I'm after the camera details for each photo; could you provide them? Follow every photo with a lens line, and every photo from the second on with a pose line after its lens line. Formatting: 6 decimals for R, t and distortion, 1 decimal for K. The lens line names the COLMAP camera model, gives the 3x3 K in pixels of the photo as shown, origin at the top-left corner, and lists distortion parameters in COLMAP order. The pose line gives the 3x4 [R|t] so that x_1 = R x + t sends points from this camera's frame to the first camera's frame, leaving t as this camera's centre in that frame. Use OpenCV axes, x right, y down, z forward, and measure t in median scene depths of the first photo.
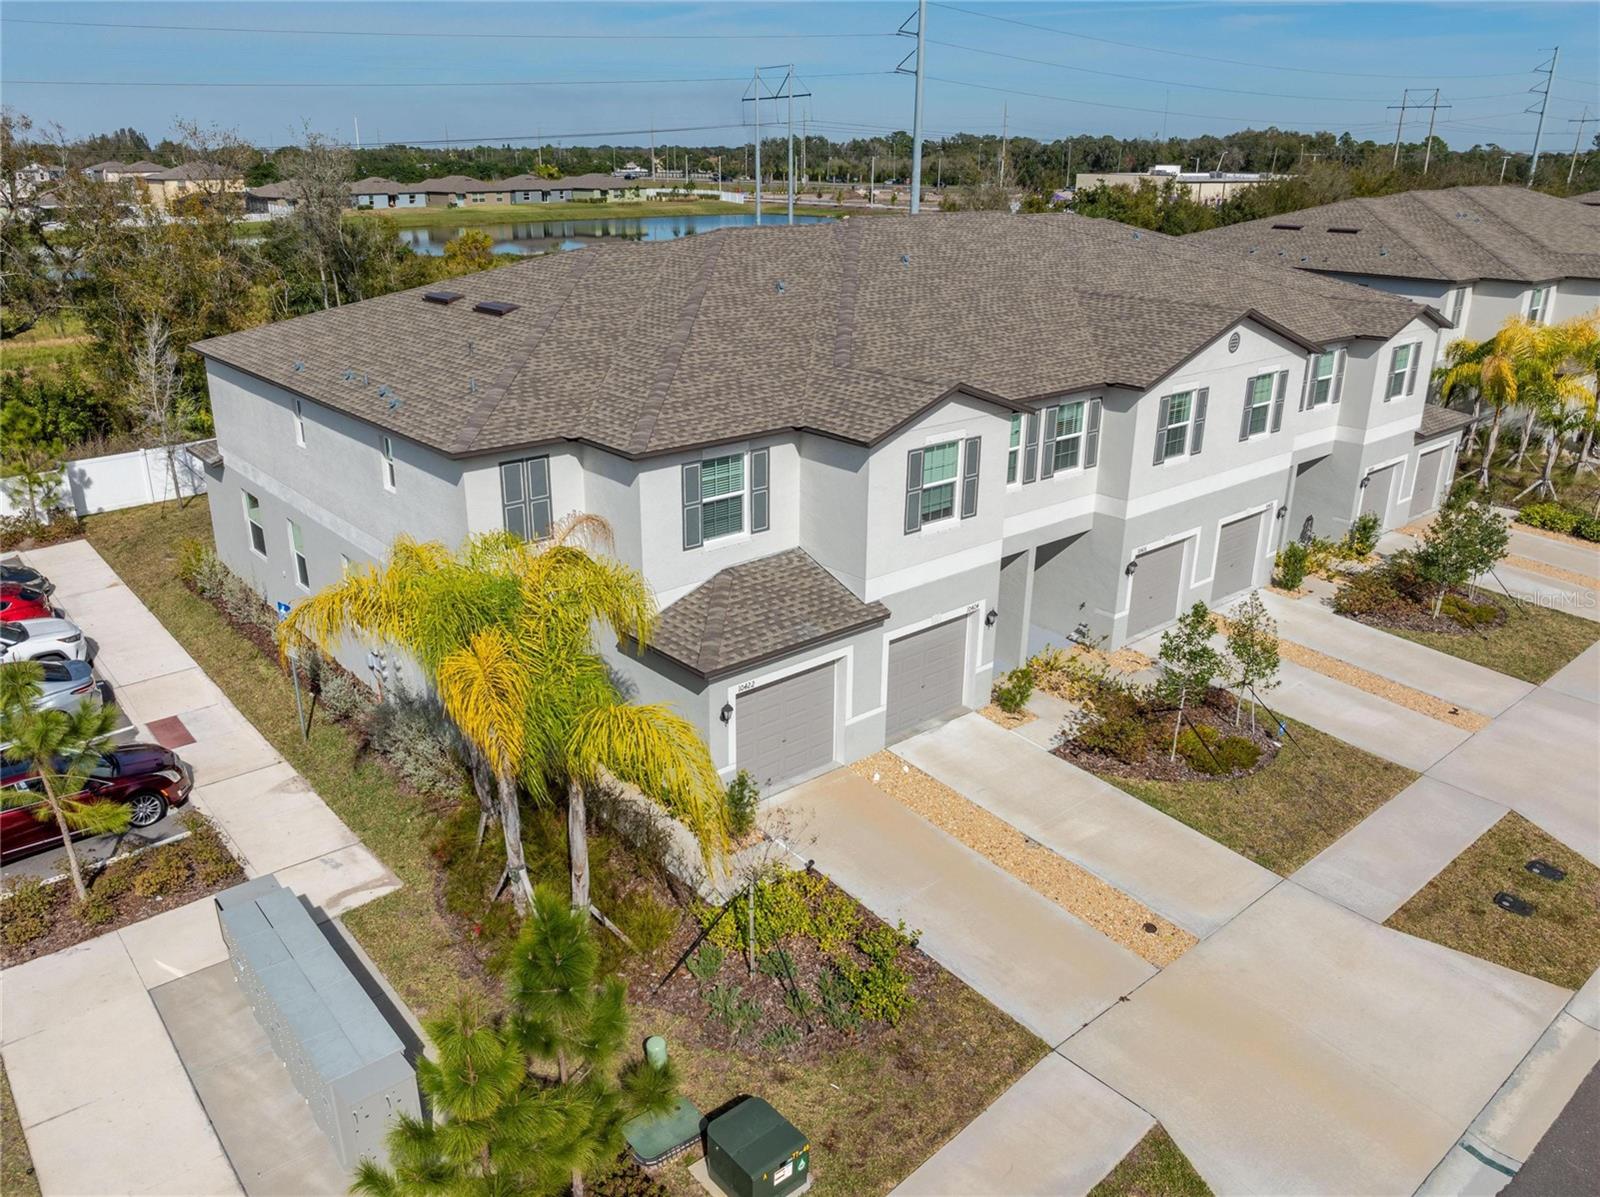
lens RADIAL K [[1177.3, 0, 768.8], [0, 1177.3, 595.6], [0, 0, 1]] dist [-0.030404, 0.000755]
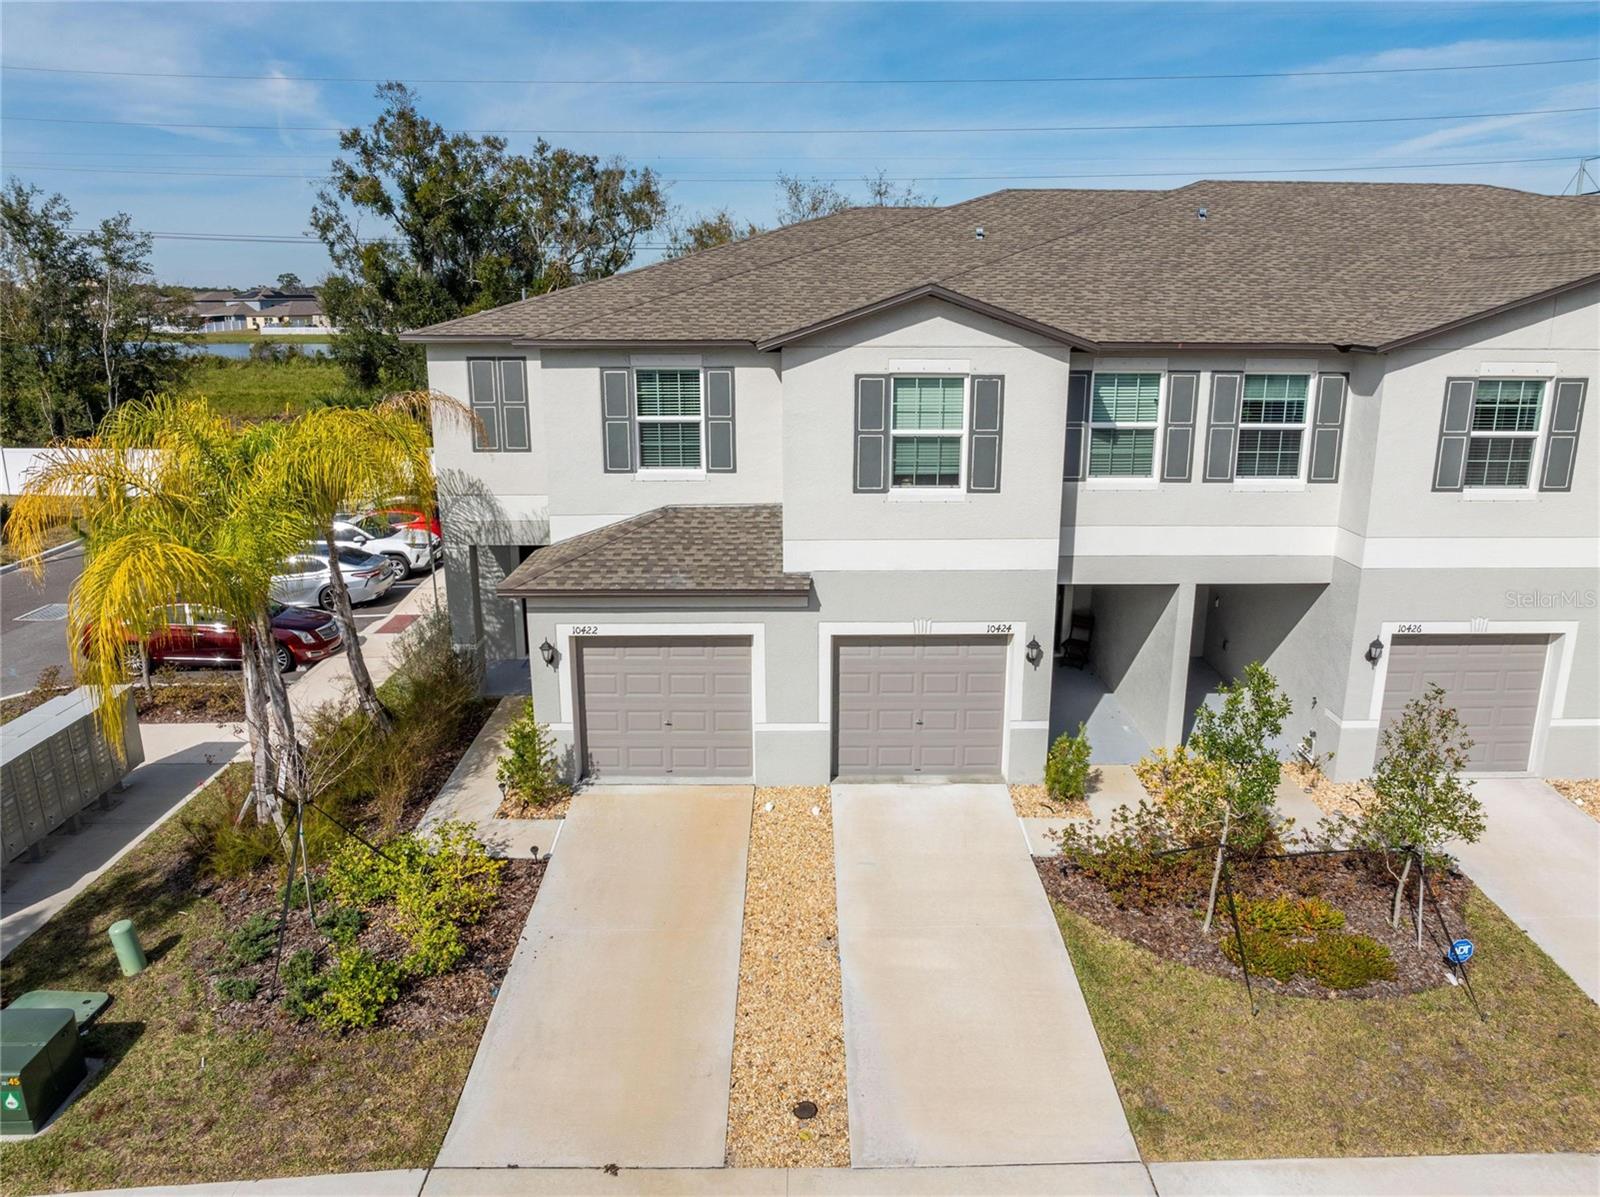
lens RADIAL K [[1130.2, 0, 807.9], [0, 1130.2, 596.2], [0, 0, 1]] dist [-0.035674, -0.001043]
pose [[0.776664, 0.160561, -0.609108, 0.532018], [-0.220854, 0.974997, -0.024598, 0.035598], [0.589929, 0.153629, 0.792705, 0.427098]]
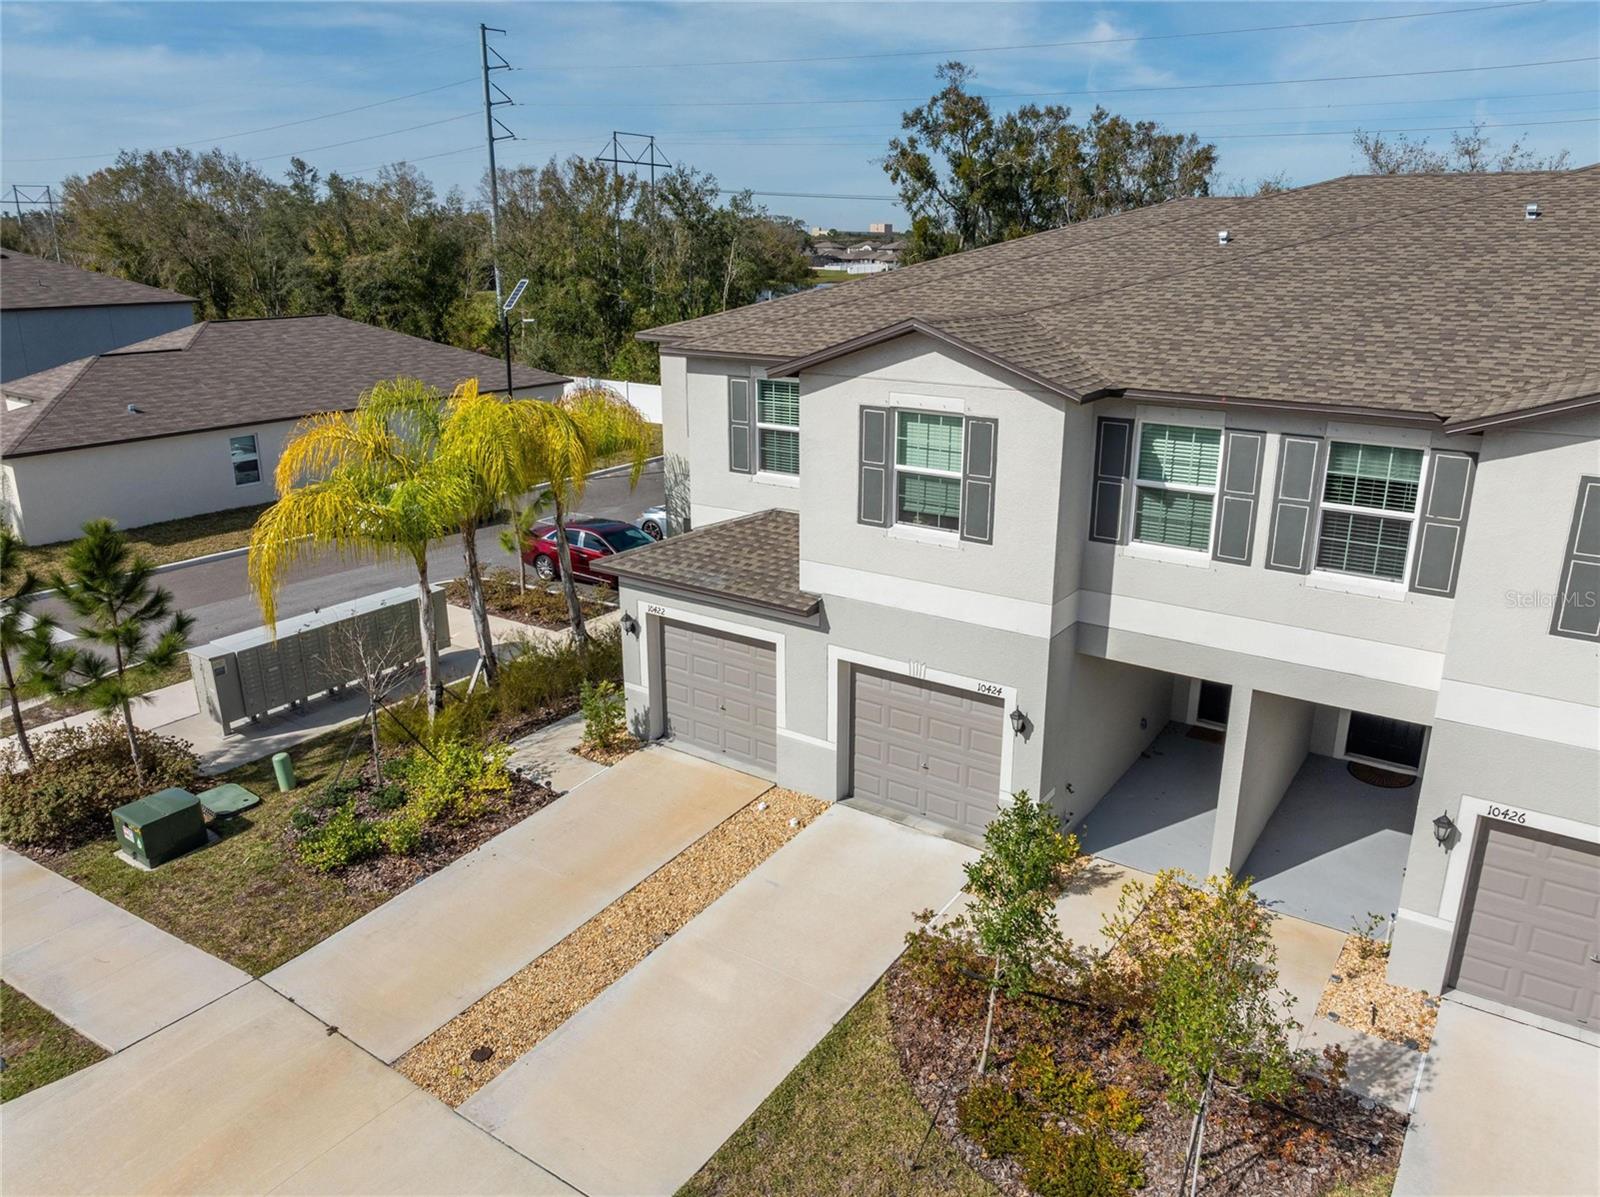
lens RADIAL K [[1130.2, 0, 807.9], [0, 1130.2, 596.2], [0, 0, 1]] dist [-0.035674, -0.001043]
pose [[0.262934, 0.286965, -0.921150, 0.763900], [-0.338697, 0.921434, 0.190376, -0.131963], [0.903410, 0.261935, 0.339471, 0.738918]]
